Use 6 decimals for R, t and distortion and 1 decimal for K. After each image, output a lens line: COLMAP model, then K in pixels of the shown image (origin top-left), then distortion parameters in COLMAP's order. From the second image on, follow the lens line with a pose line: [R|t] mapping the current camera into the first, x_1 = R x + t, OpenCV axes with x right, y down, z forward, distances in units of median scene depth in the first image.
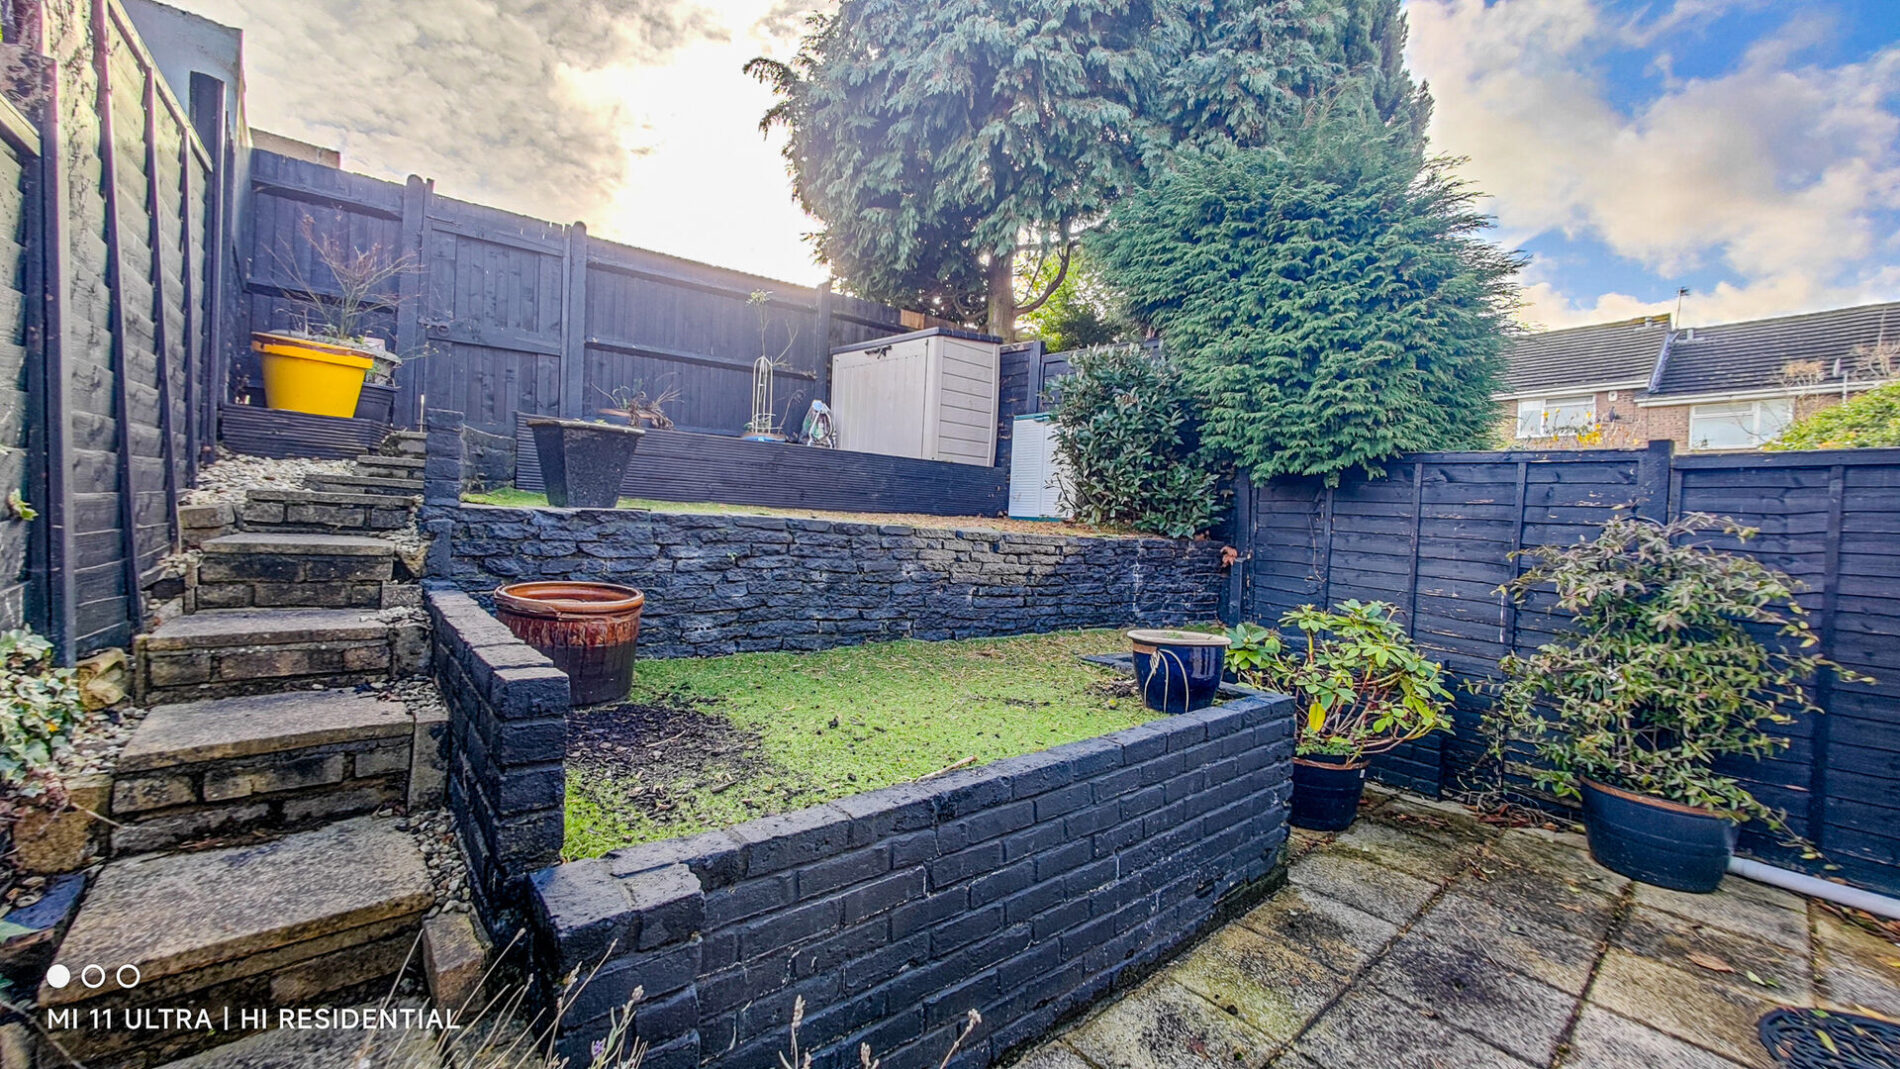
lens RADIAL K [[708.3, 0, 920.9], [0, 708.3, 541.6], [0, 0, 1]] dist [-0.009088, 0.000428]
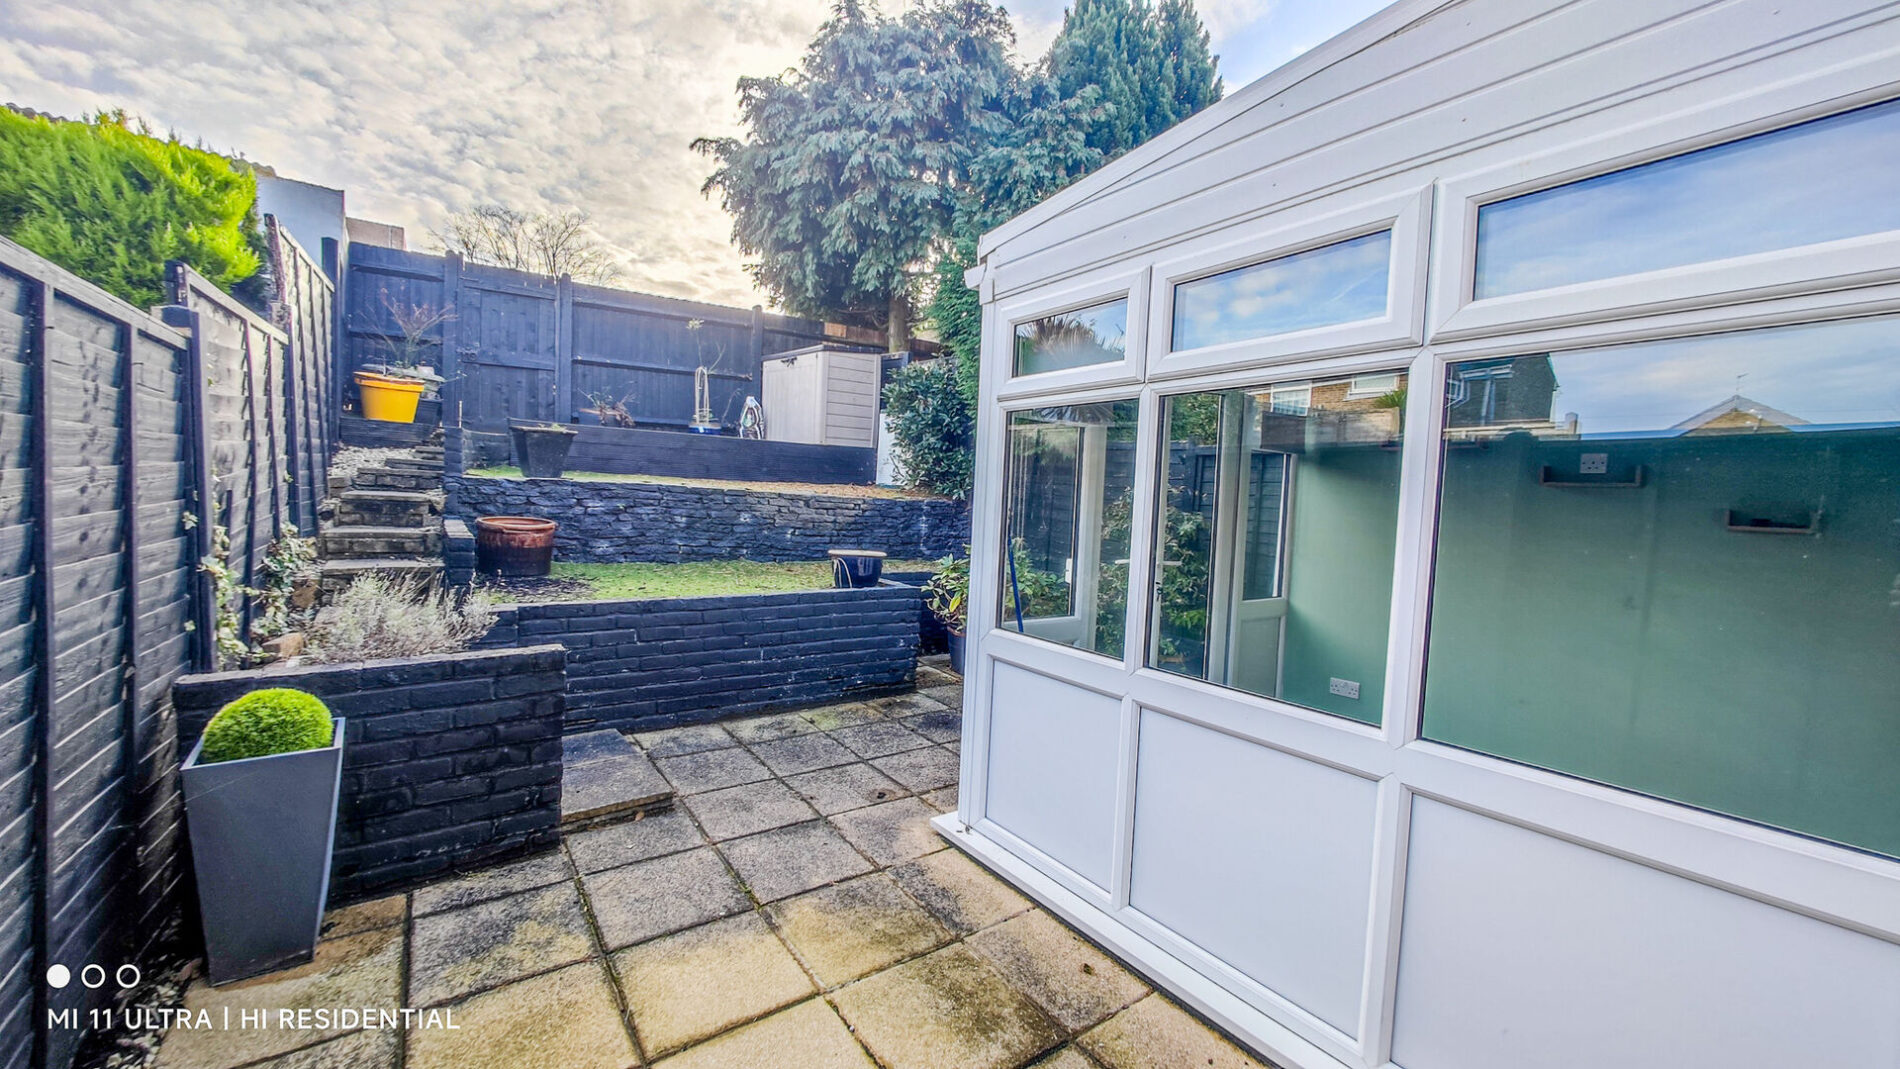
lens RADIAL K [[708.3, 0, 921.7], [0, 708.3, 540.5], [0, 0, 1]] dist [-0.009088, 0.000428]
pose [[0.997366, 0.009618, -0.071894, 0.481979], [-0.006707, 0.999152, 0.040617, 0.024100], [0.072224, -0.040028, 0.996585, -0.546003]]
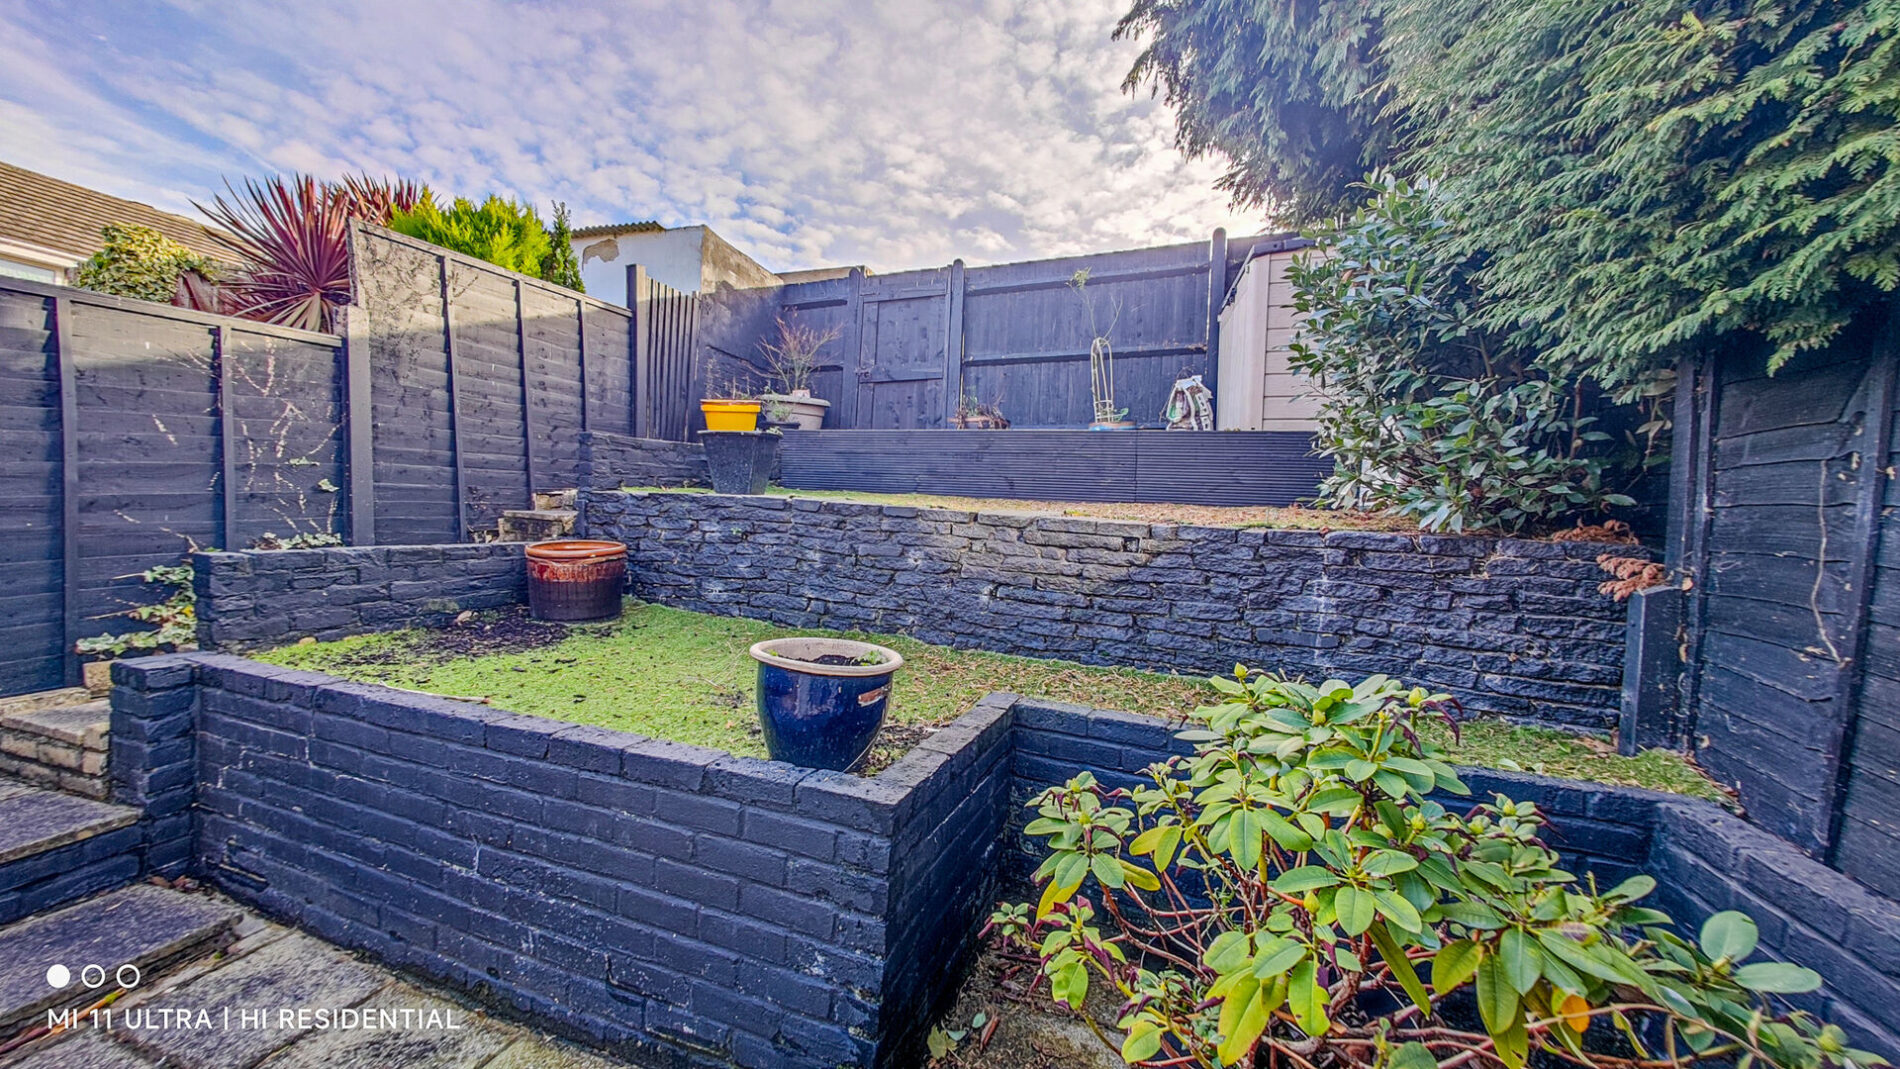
lens RADIAL K [[708.3, 0, 927.1], [0, 708.3, 540.1], [0, 0, 1]] dist [-0.009088, 0.000428]
pose [[0.519302, 0.018271, -0.854395, 0.716388], [-0.044451, 0.998996, -0.005654, 0.022499], [0.853434, 0.040915, 0.519593, 0.546536]]
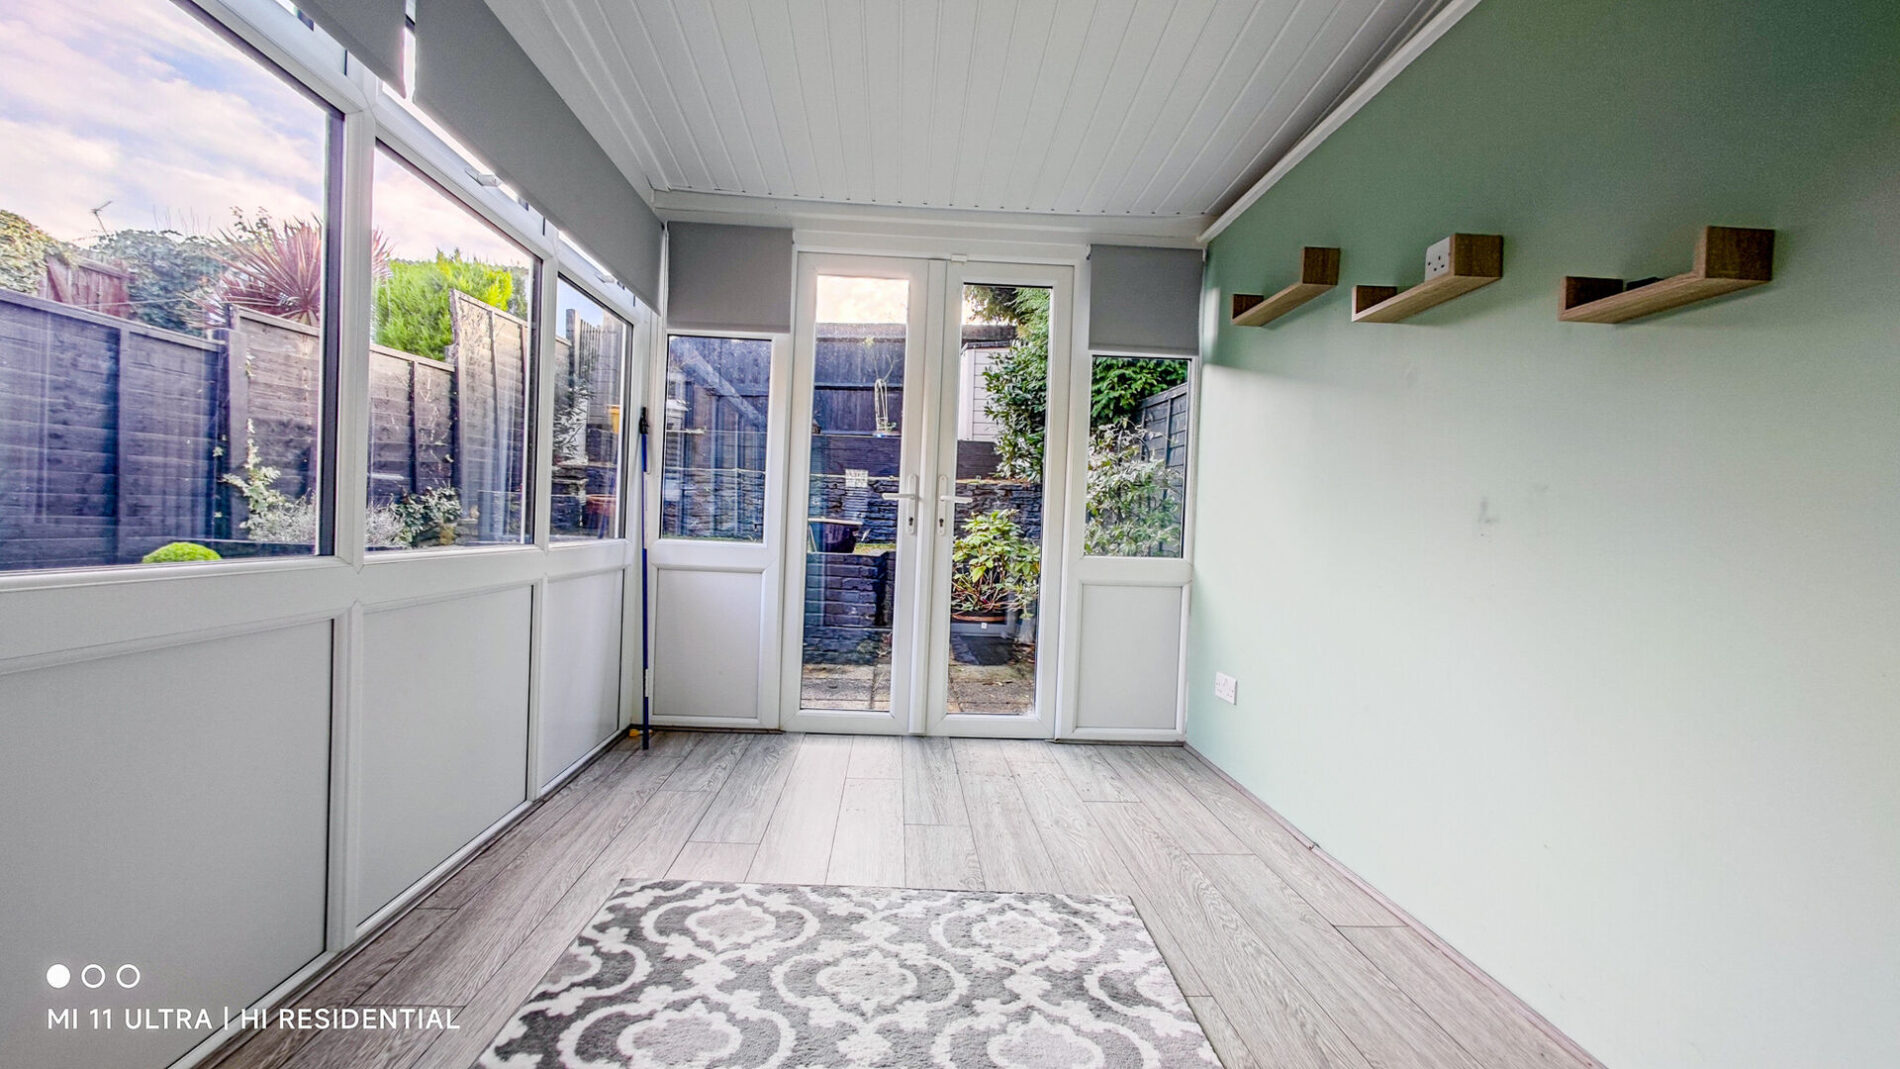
lens RADIAL K [[708.3, 0, 919.4], [0, 708.3, 530.6], [0, 0, 1]] dist [-0.009088, 0.000428]
pose [[0.798411, 0.002393, -0.602108, 1.190816], [-0.020742, 0.999508, -0.023532, 0.144467], [0.601756, 0.031277, 0.798068, -0.215941]]
